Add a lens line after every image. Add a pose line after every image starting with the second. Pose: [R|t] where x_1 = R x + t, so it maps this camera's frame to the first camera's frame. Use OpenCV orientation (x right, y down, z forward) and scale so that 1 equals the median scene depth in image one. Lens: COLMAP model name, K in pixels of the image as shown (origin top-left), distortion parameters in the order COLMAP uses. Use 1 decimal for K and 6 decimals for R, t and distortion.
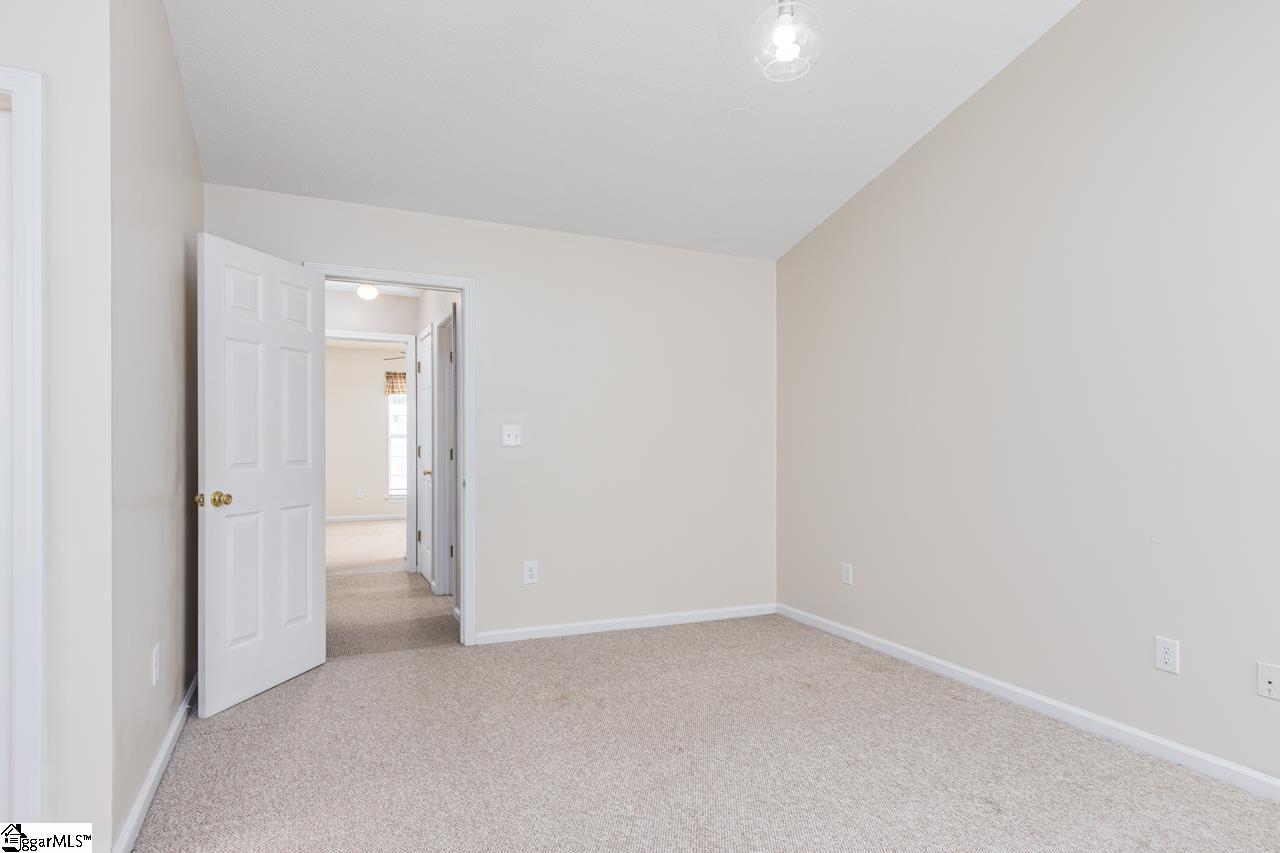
lens RADIAL K [[692.3, 0, 633.2], [0, 692.3, 432.1], [0, 0, 1]] dist [0.005105, 0.001081]
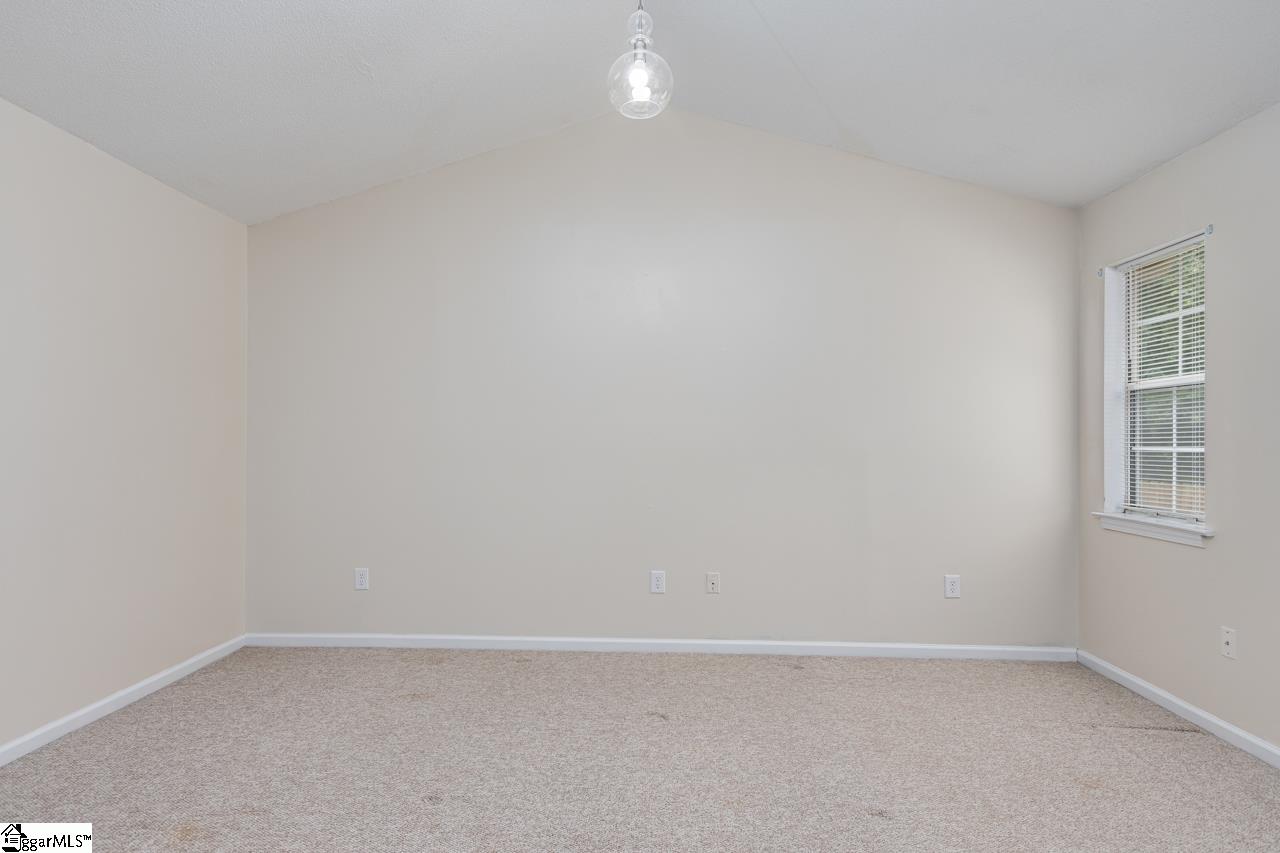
lens RADIAL K [[692.3, 0, 633.2], [0, 692.3, 432.1], [0, 0, 1]] dist [0.005105, 0.001081]
pose [[0.451876, 0.003114, 0.892075, -0.494373], [-0.010978, 0.999938, 0.002070, -0.002115], [-0.892013, -0.010728, 0.451882, 0.325523]]
